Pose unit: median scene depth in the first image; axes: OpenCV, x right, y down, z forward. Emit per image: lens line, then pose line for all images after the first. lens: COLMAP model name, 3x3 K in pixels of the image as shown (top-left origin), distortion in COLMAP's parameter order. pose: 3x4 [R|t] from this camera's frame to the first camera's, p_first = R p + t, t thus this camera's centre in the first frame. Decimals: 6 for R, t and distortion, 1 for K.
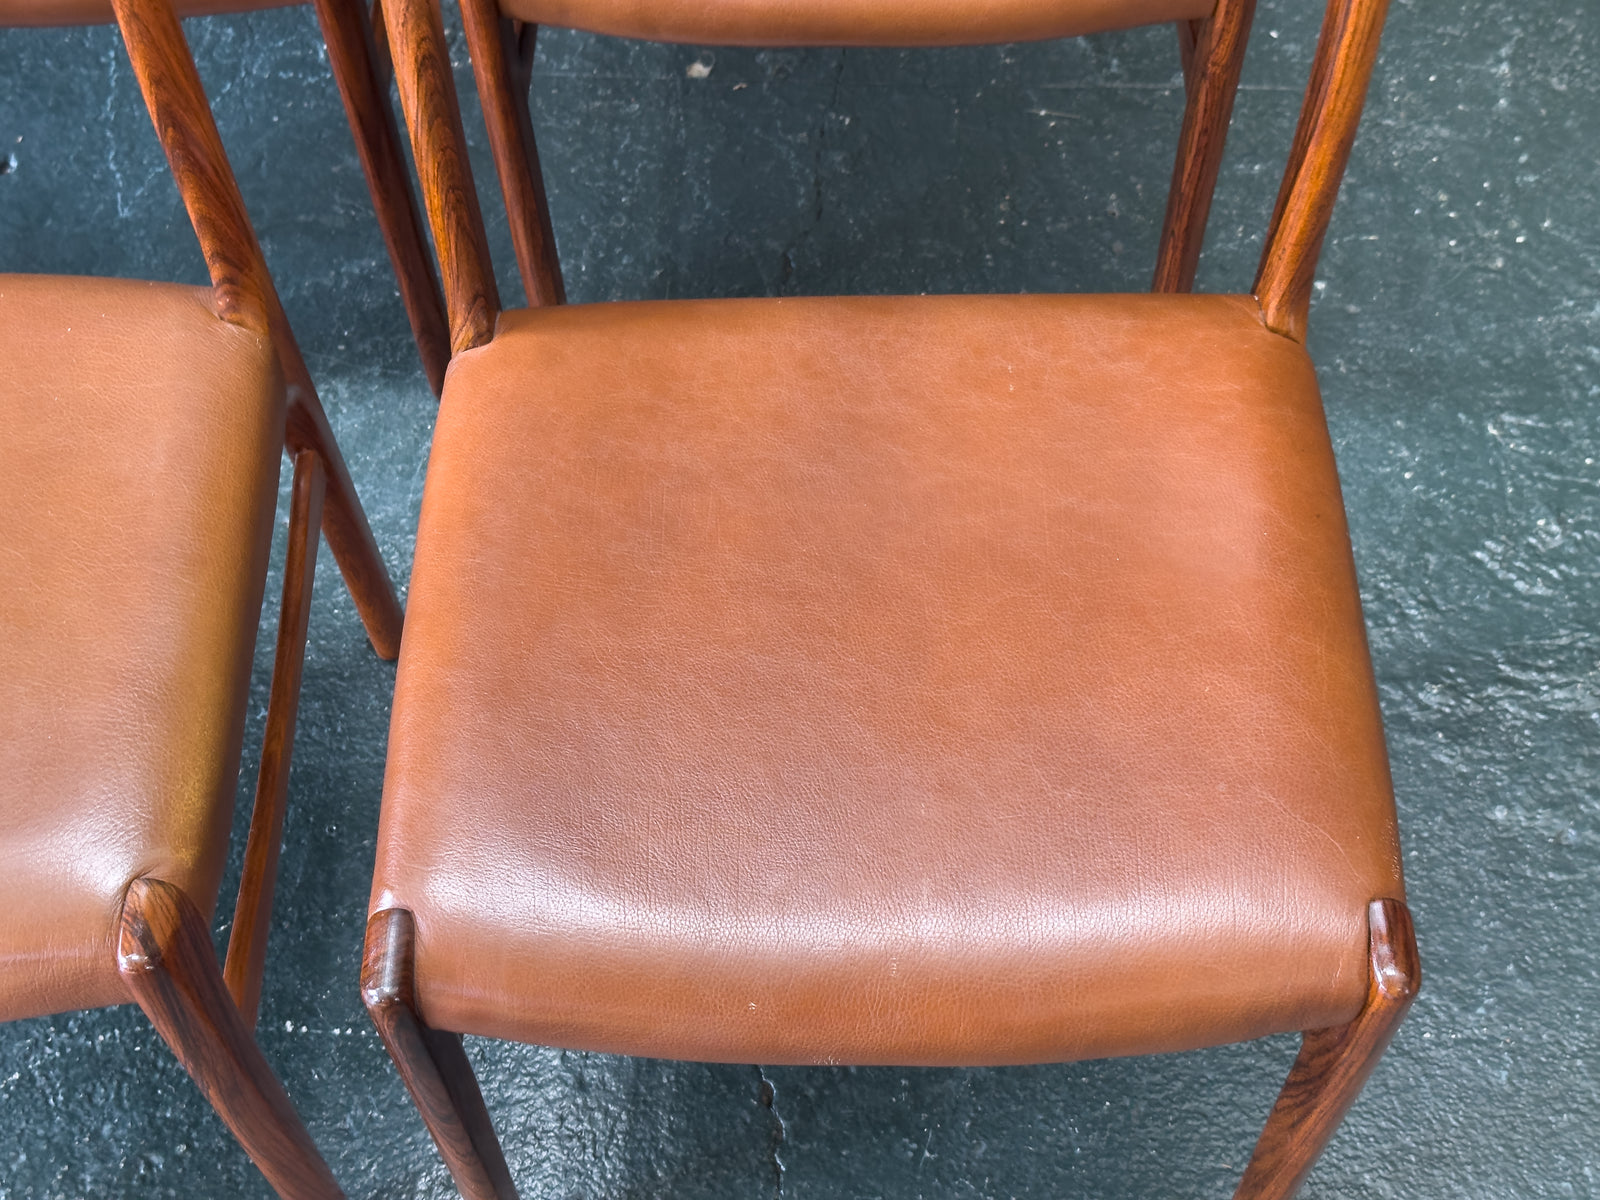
lens RADIAL K [[2261.0, 0, 776.9], [0, 2261.0, 595.3], [0, 0, 1]] dist [0.113012, 0.000000]
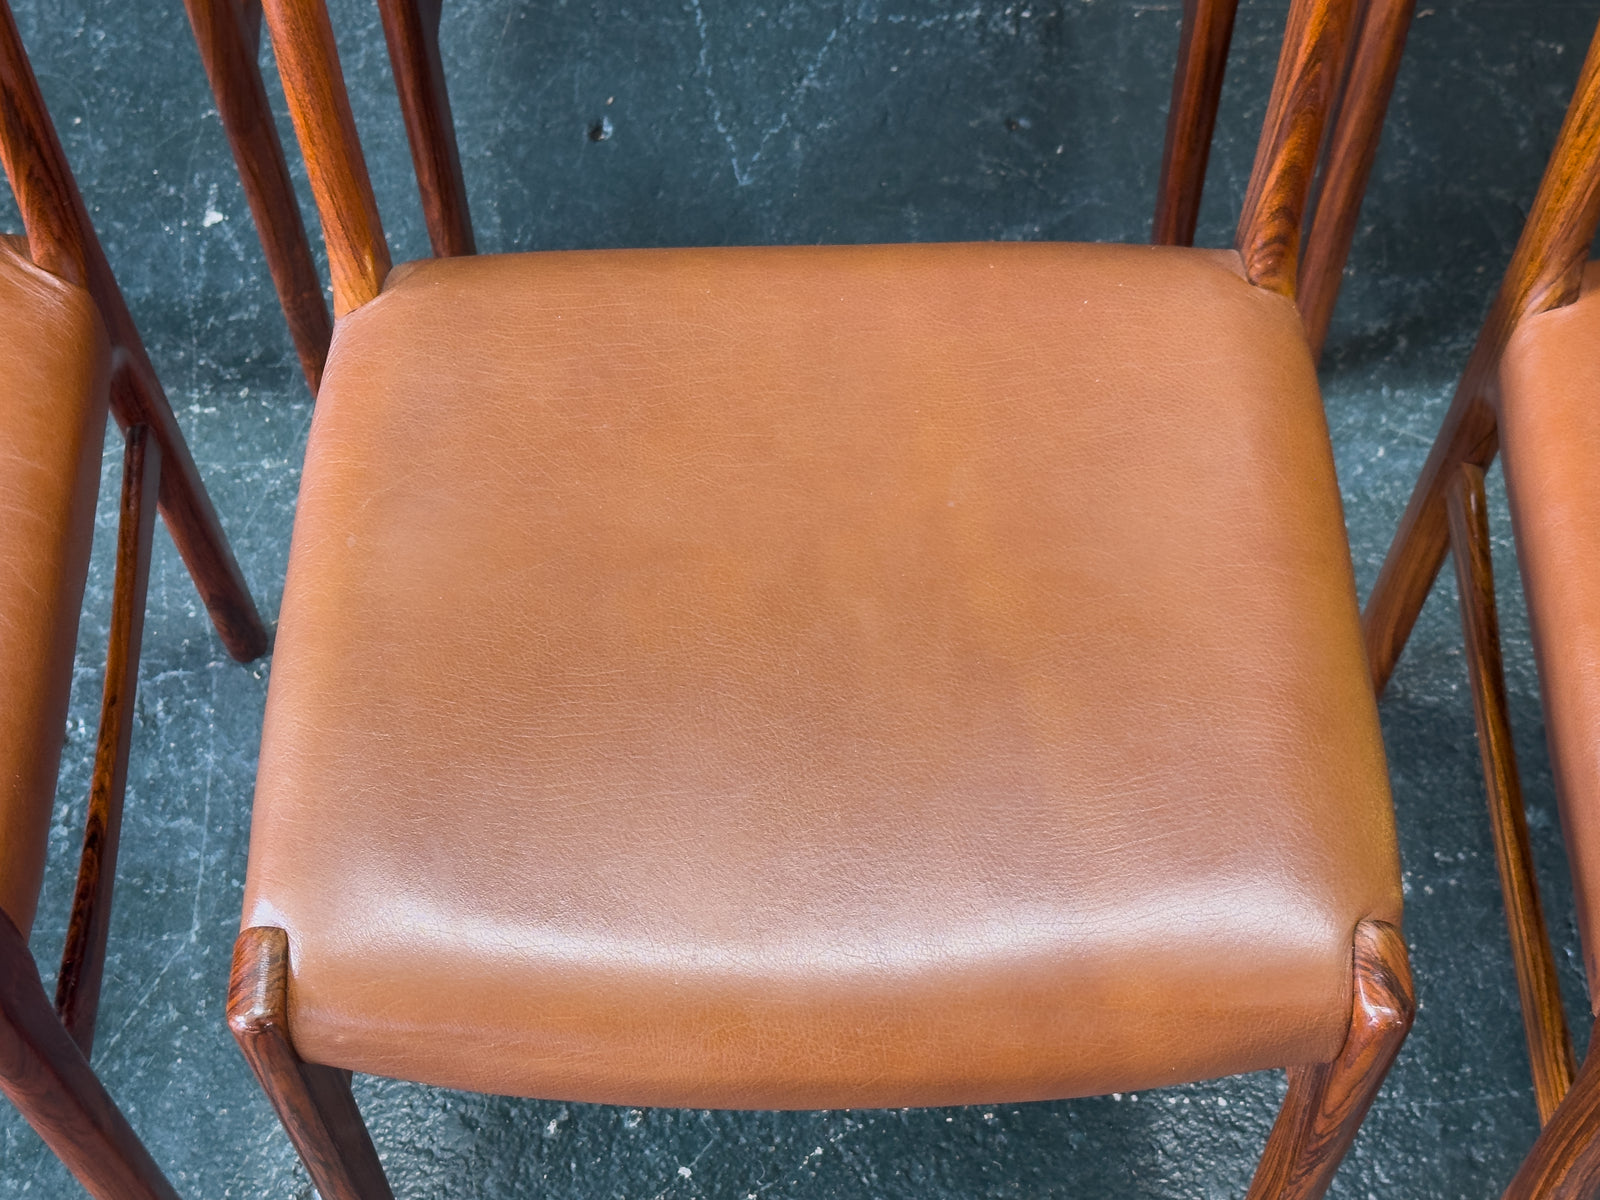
lens RADIAL K [[2560.9, 0, 847.6], [0, 2560.9, 629.4], [0, 0, 1]] dist [0.145203, 0.000000]
pose [[0.999767, -0.018371, -0.011376, -0.235654], [0.018434, 0.999815, 0.005438, 0.001816], [0.011274, -0.005647, 0.999921, 0.004707]]
